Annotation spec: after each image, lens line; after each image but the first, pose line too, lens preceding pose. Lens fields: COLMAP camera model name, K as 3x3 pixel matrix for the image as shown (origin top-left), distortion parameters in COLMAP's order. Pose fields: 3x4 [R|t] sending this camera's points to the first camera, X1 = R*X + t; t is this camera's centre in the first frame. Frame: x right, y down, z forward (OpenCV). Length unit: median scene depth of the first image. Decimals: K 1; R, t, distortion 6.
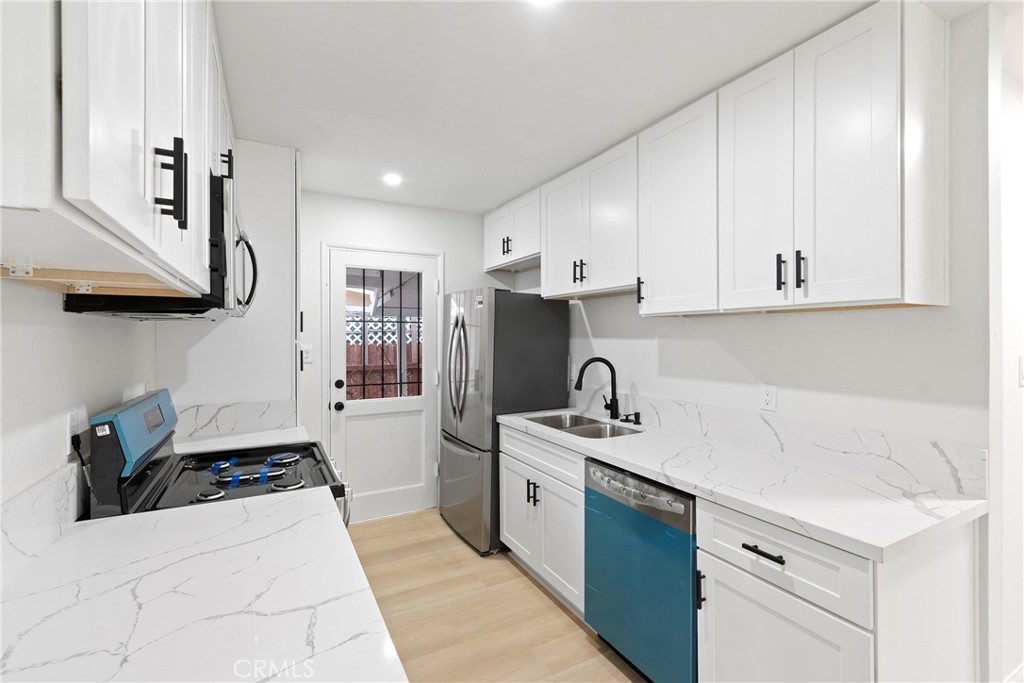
lens RADIAL K [[450.5, 0, 509.3], [0, 450.5, 341.9], [0, 0, 1]] dist [0.001849, -0.000534]
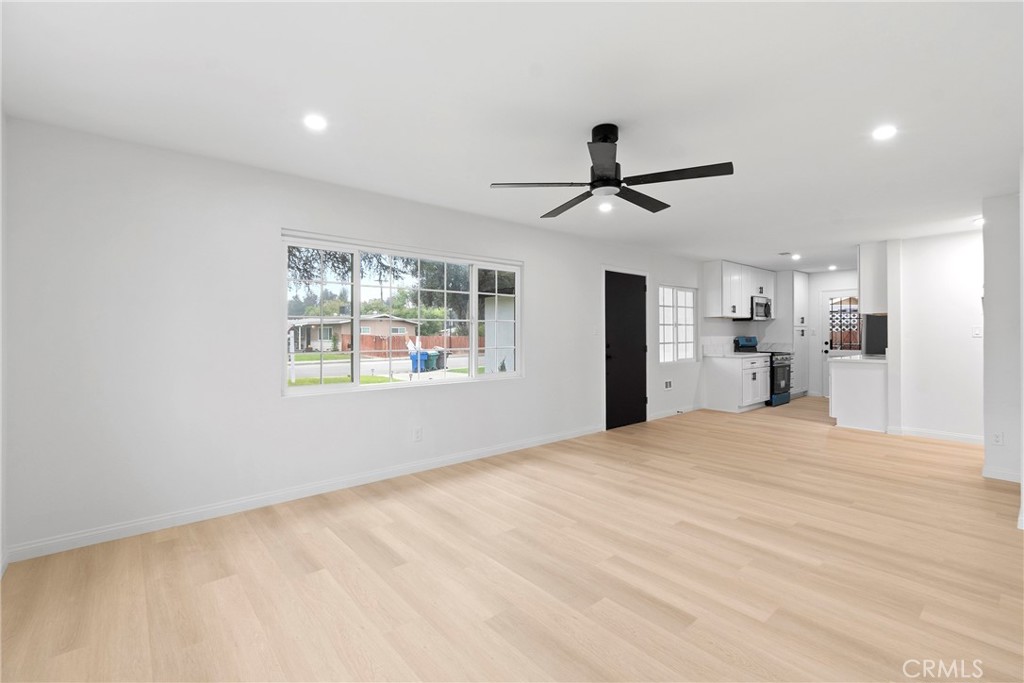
lens RADIAL K [[450.5, 0, 507.0], [0, 450.5, 343.0], [0, 0, 1]] dist [0.001849, -0.000534]
pose [[0.220404, 0.015500, -0.975285, 1.758161], [-0.005189, 0.999878, 0.014718, 0.064191], [0.975395, 0.001817, 0.220458, -1.372041]]
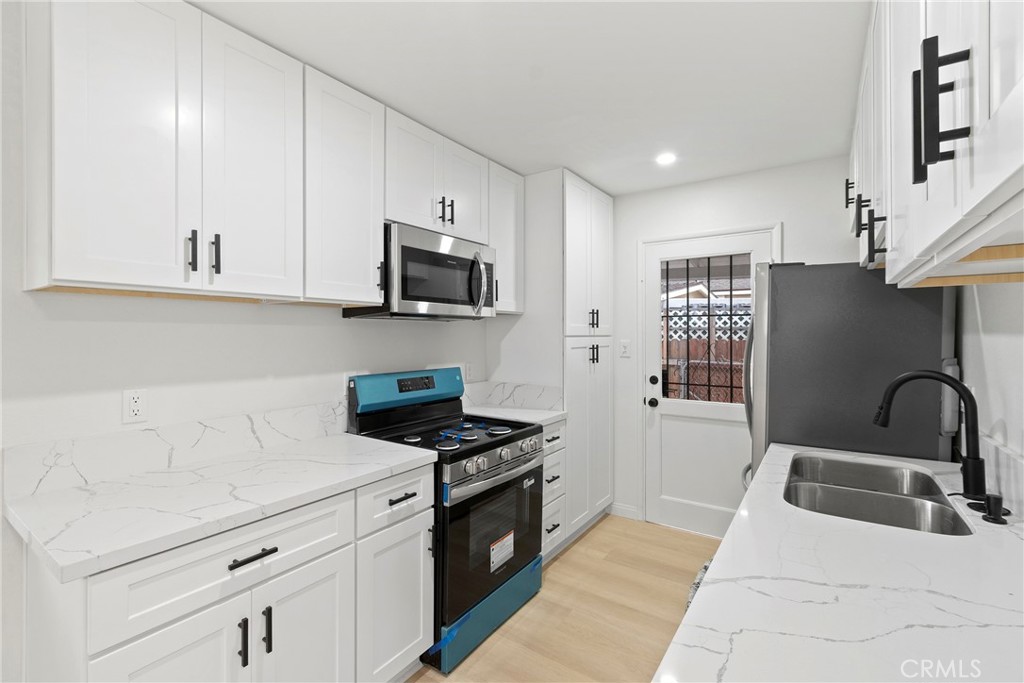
lens RADIAL K [[450.5, 0, 518.0], [0, 450.5, 336.8], [0, 0, 1]] dist [0.001849, -0.000534]
pose [[0.480492, 0.008919, -0.876954, 0.347319], [-0.011384, 0.999927, 0.003933, -0.001381], [0.876925, 0.008093, 0.480559, 0.265136]]
